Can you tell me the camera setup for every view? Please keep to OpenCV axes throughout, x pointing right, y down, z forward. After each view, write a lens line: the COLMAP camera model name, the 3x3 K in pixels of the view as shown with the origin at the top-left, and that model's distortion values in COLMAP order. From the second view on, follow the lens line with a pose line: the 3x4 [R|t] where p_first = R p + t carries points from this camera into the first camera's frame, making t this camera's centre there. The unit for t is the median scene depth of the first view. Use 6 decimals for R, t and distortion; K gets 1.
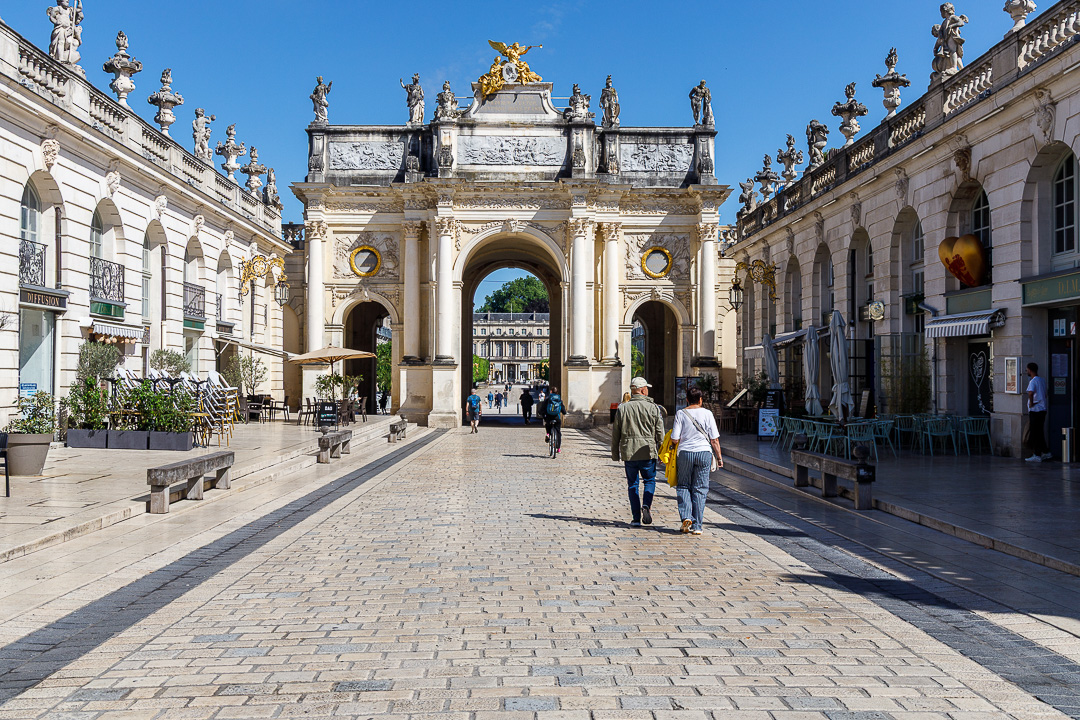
lens RADIAL K [[1201.3, 0, 541.5], [0, 1201.3, 359.4], [0, 0, 1]] dist [0.006813, 0.000000]
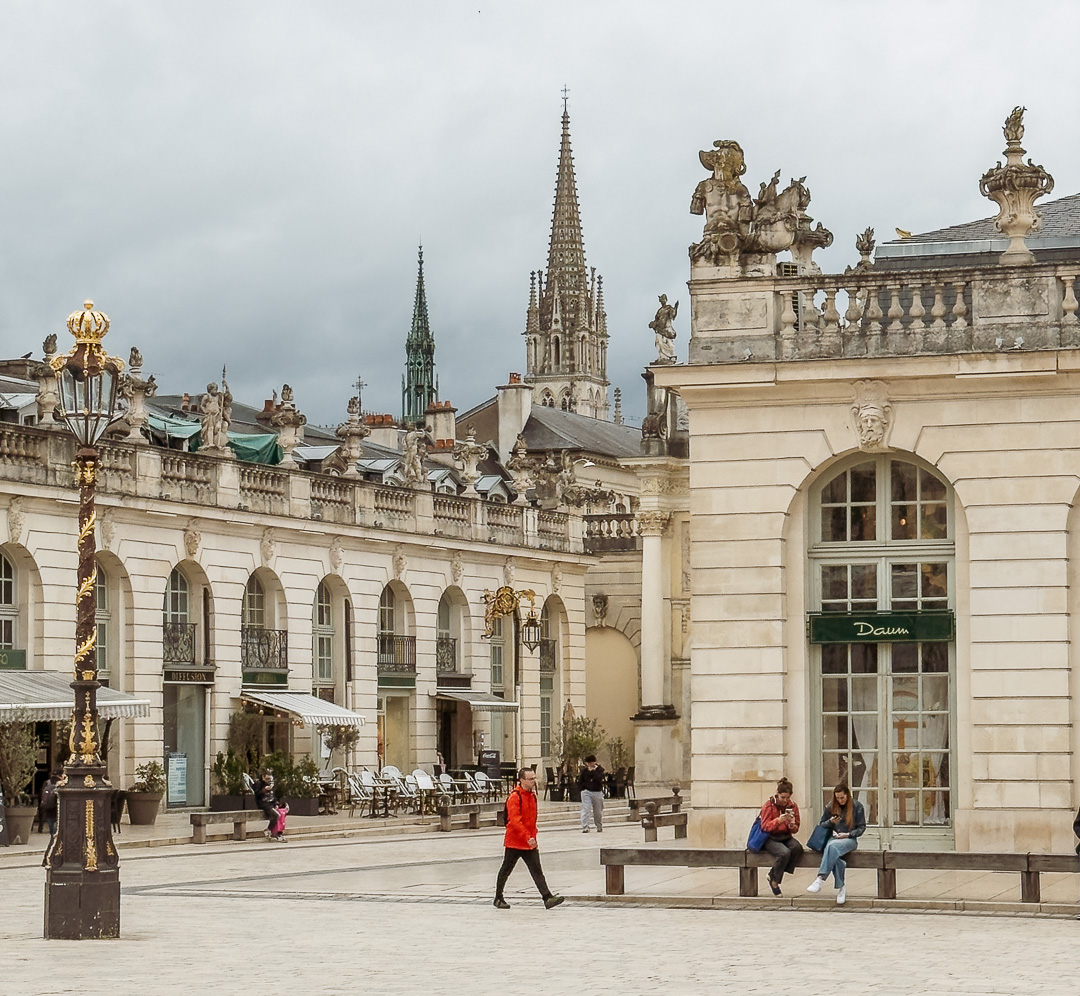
lens RADIAL K [[3373.4, 0, 540.0], [0, 3373.4, 497.8], [0, 0, 1]] dist [-0.120892, 0.000000]
pose [[0.919017, -0.032874, -0.392844, 0.911577], [0.013714, 0.998580, -0.051480, -0.042414], [0.393979, 0.041923, 0.918163, -1.418462]]
